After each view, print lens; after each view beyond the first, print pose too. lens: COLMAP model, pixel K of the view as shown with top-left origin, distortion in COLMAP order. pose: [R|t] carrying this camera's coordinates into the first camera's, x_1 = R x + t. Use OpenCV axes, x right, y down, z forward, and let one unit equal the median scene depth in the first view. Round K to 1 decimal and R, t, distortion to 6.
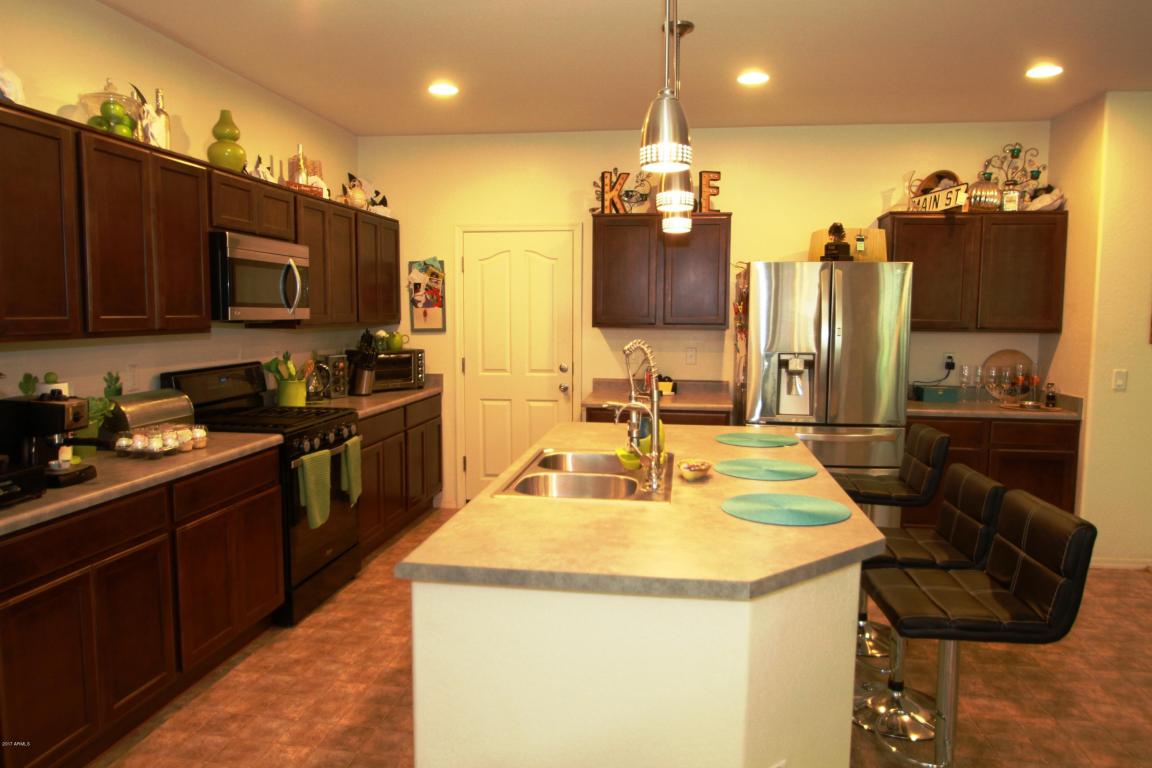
lens RADIAL K [[769.7, 0, 568.7], [0, 769.7, 379.6], [0, 0, 1]] dist [-0.019345, -0.001163]
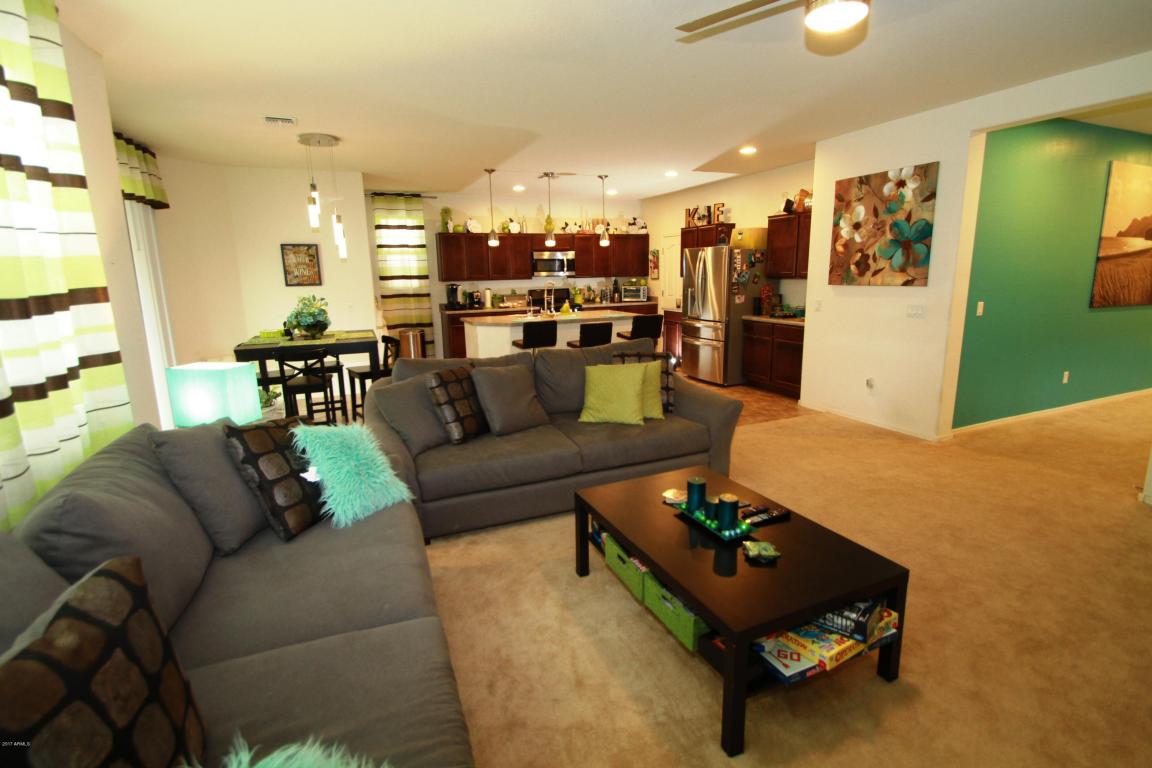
lens RADIAL K [[533.1, 0, 575.0], [0, 533.1, 375.4], [0, 0, 1]] dist [0.011381, -0.014941]
pose [[0.524462, 0.149284, -0.838245, 1.432807], [-0.053881, 0.988355, 0.142306, 0.015832], [0.849727, -0.029468, 0.526398, -0.162049]]
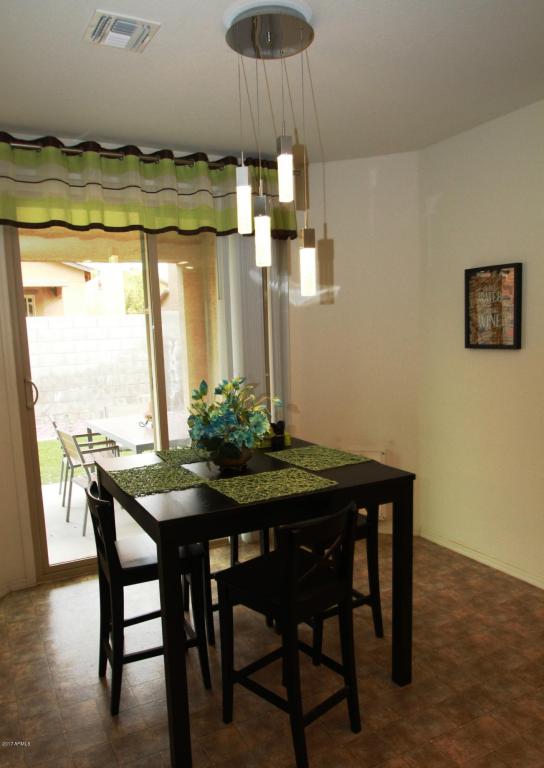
lens RADIAL K [[568.8, 0, 272.0], [0, 568.8, 384.0], [0, 0, 1]] dist [-0.045533, 0.000125]
pose [[-0.798283, 0.081133, -0.596793, 0.525687], [-0.022700, 0.986128, 0.164427, -0.047057], [0.601854, 0.144806, -0.785368, 0.394354]]
